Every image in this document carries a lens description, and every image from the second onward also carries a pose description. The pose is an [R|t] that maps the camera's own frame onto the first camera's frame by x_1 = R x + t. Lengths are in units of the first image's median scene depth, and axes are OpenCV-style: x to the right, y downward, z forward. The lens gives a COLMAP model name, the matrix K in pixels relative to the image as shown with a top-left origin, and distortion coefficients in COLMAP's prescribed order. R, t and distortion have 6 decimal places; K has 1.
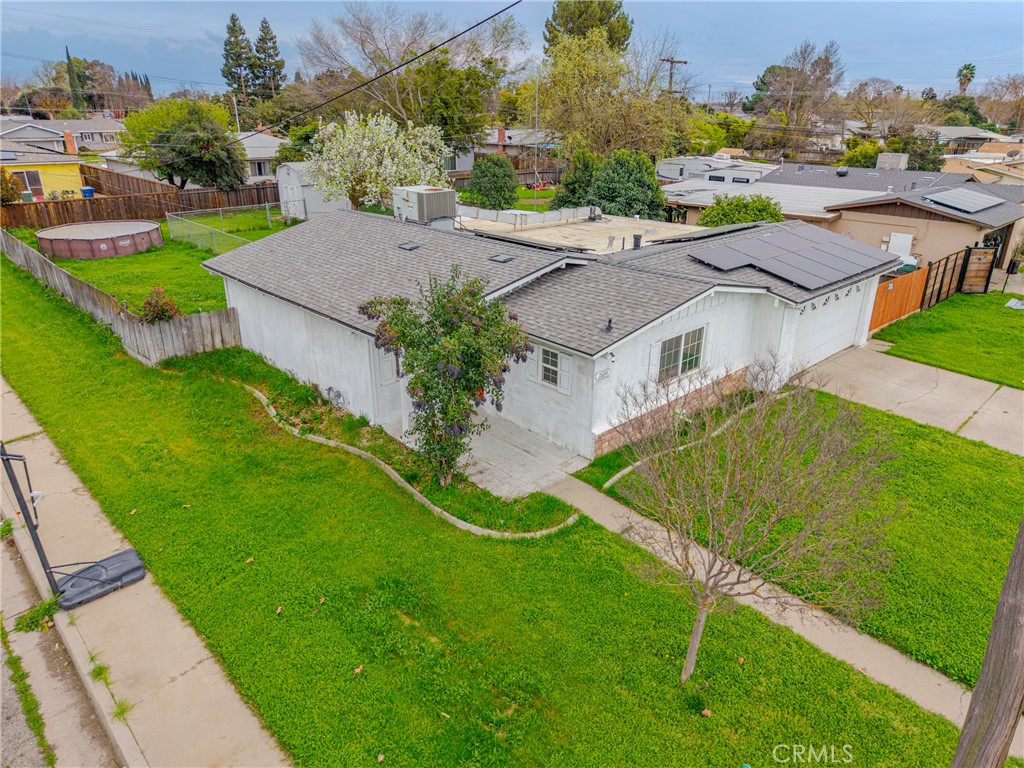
lens RADIAL K [[687.9, 0, 512.0], [0, 687.9, 384.0], [0, 0, 1]] dist [0.009690, -0.004252]
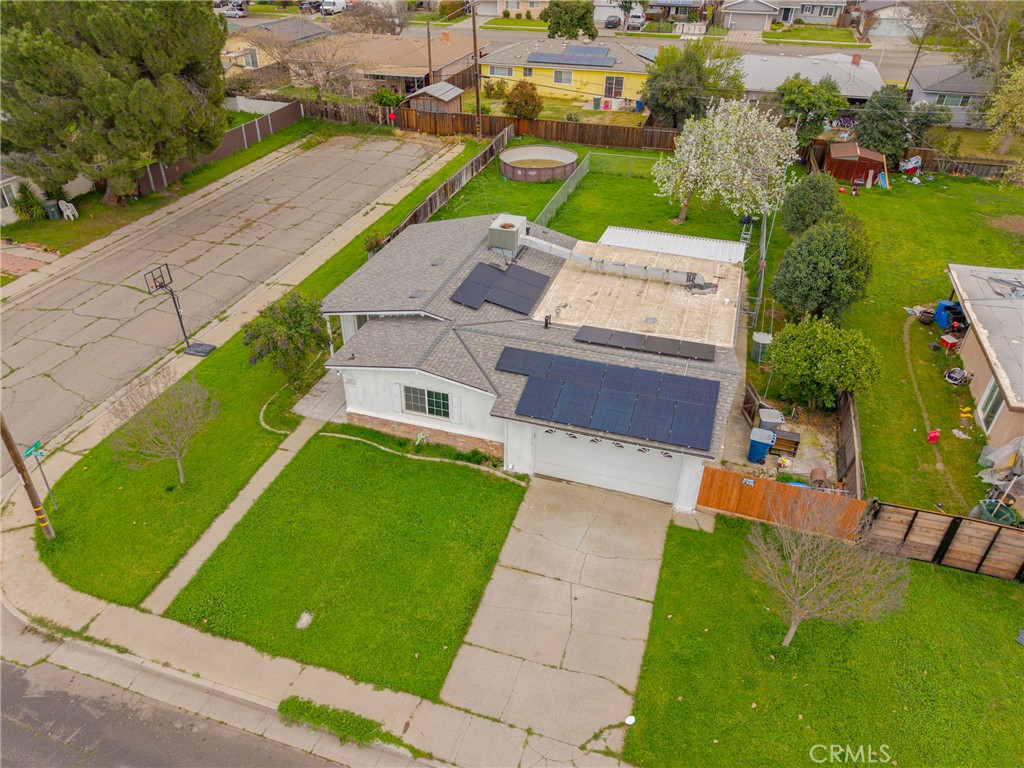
lens RADIAL K [[725.9, 0, 482.4], [0, 725.9, 405.4], [0, 0, 1]] dist [0.012157, -0.008631]
pose [[0.470998, 0.500520, -0.726389, 1.407814], [-0.330068, 0.863624, 0.381062, -0.655909], [0.818056, 0.060279, 0.571971, 0.203062]]
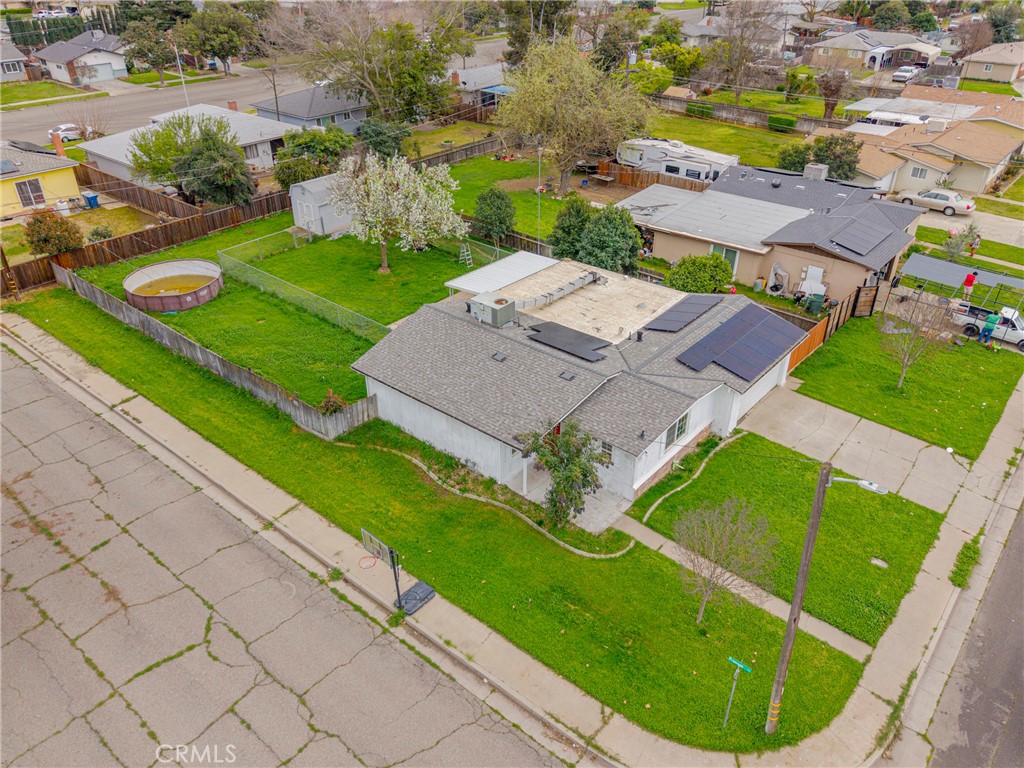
lens RADIAL K [[757.4, 0, 512.0], [0, 757.4, 384.0], [0, 0, 1]] dist [0.036075, -0.045265]
pose [[0.993204, -0.064341, 0.096985, -0.332200], [0.048192, 0.985858, 0.160505, -0.473062], [-0.105941, -0.154741, 0.982259, -0.785093]]
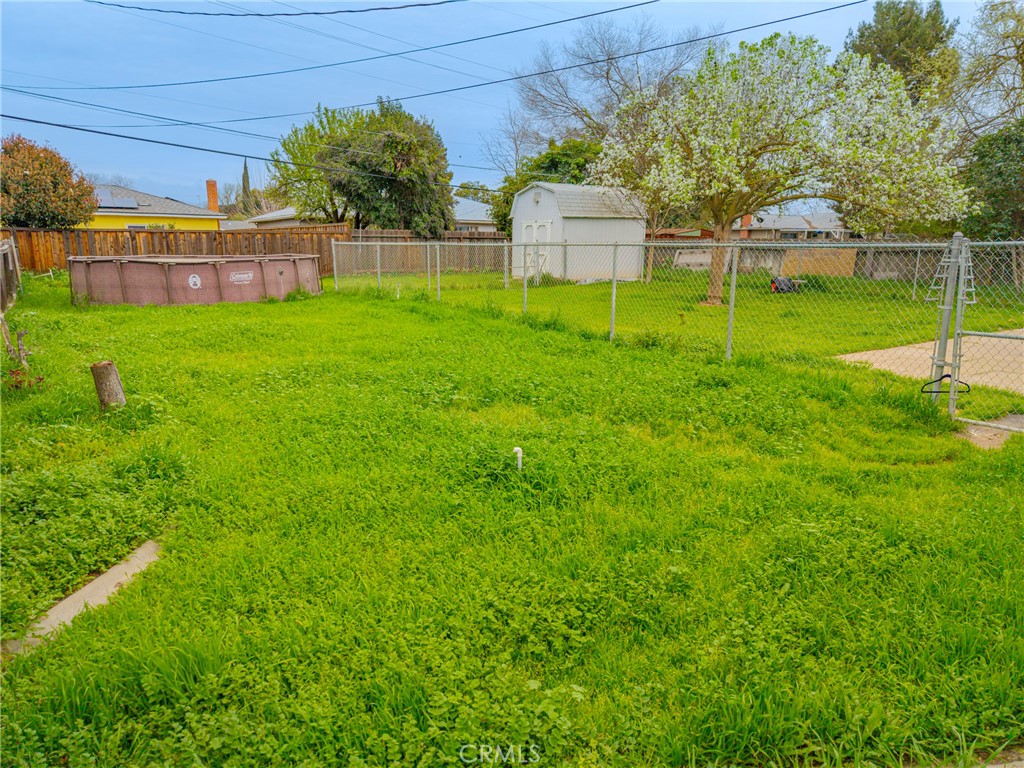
lens RADIAL K [[687.9, 0, 512.0], [0, 687.9, 384.0], [0, 0, 1]] dist [0.009690, -0.004252]
pose [[0.984234, 0.033738, -0.173621, -0.629525], [-0.065194, 0.981721, -0.178809, -0.140874], [0.164415, 0.187310, 0.968444, 1.238047]]
